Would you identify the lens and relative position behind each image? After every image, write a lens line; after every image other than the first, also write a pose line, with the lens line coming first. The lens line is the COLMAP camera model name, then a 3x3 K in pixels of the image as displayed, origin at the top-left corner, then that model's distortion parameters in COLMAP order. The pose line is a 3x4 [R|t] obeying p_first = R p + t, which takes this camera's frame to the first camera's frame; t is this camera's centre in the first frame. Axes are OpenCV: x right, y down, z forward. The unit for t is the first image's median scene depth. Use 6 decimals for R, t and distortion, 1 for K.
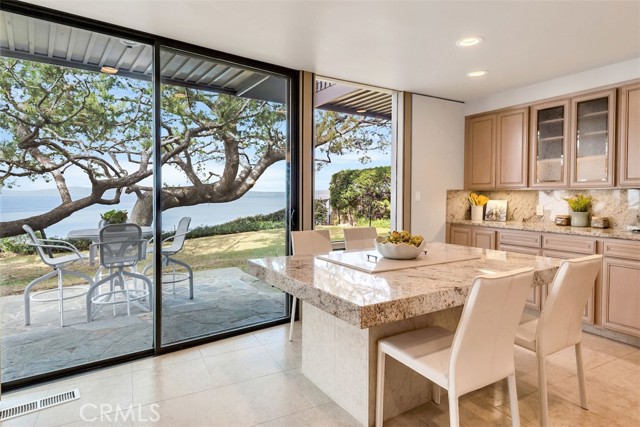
lens RADIAL K [[346.7, 0, 320.0], [0, 346.7, 213.5], [0, 0, 1]] dist [0.033949, -0.000719]
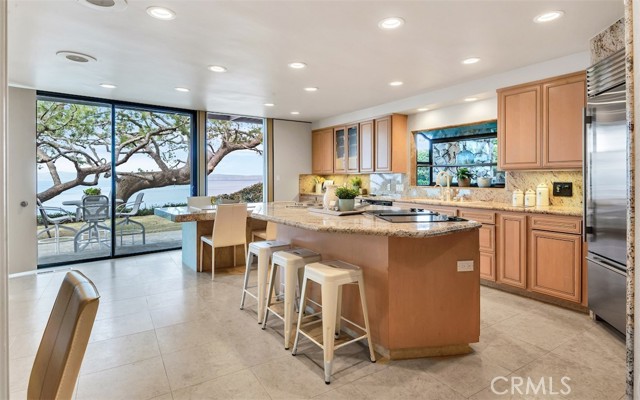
lens RADIAL K [[328.4, 0, 319.8], [0, 328.4, 185.8], [0, 0, 1]] dist [0.015999, 0.000071]
pose [[0.997943, -0.007320, 0.063695, 0.277331], [0.009241, 0.999510, -0.029917, 0.027375], [-0.063445, 0.030444, 0.997521, -0.448452]]
